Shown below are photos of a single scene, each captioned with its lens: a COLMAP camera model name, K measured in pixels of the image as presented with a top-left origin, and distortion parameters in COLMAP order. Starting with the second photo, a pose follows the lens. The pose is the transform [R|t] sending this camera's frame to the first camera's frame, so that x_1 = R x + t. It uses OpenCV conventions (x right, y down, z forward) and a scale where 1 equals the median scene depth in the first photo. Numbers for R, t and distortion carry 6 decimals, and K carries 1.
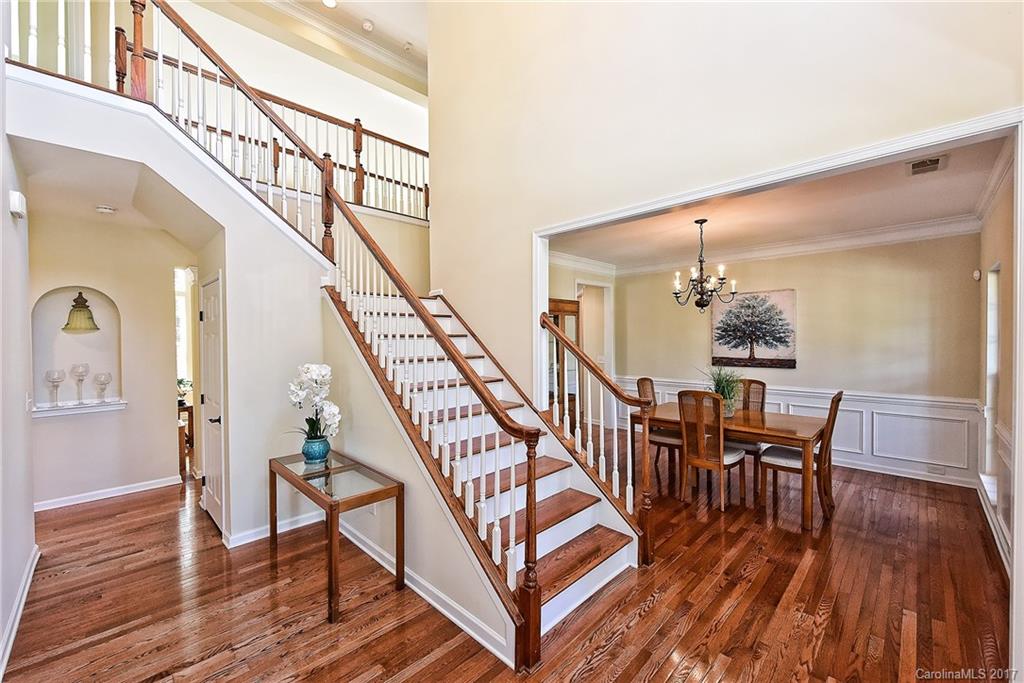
lens RADIAL K [[417.8, 0, 512.4], [0, 417.8, 338.6], [0, 0, 1]] dist [0.000107, -0.000464]
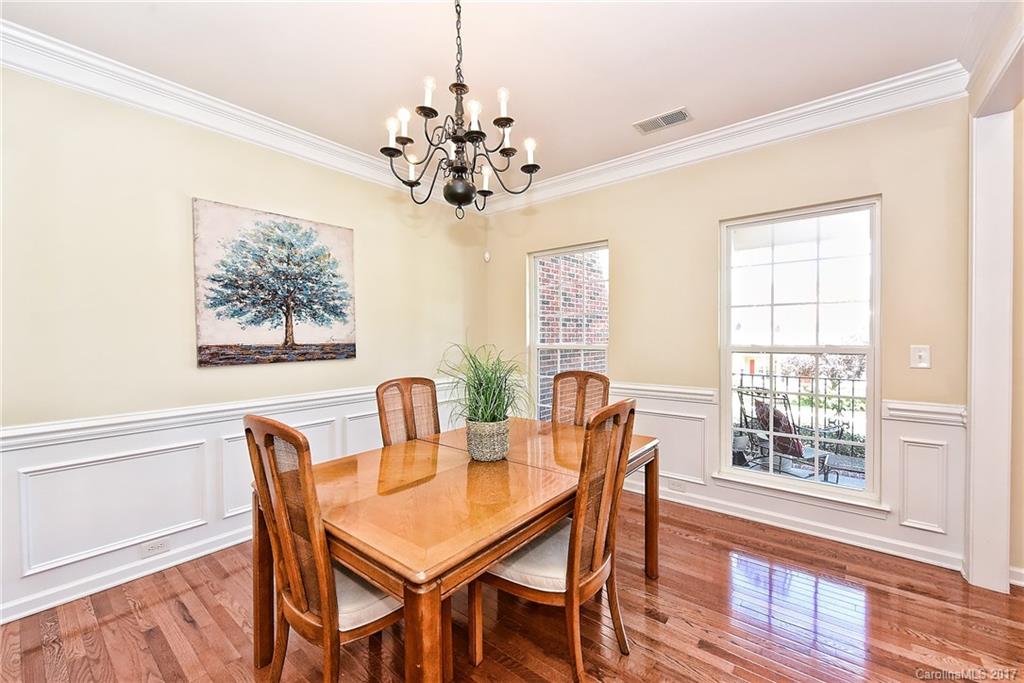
lens RADIAL K [[417.8, 0, 510.6], [0, 417.8, 339.3], [0, 0, 1]] dist [0.000107, -0.000464]
pose [[-0.098232, 0.001102, 0.995163, 0.037441], [0.014081, 0.999901, 0.000282, 0.044183], [-0.995064, 0.014041, -0.098238, 0.779535]]
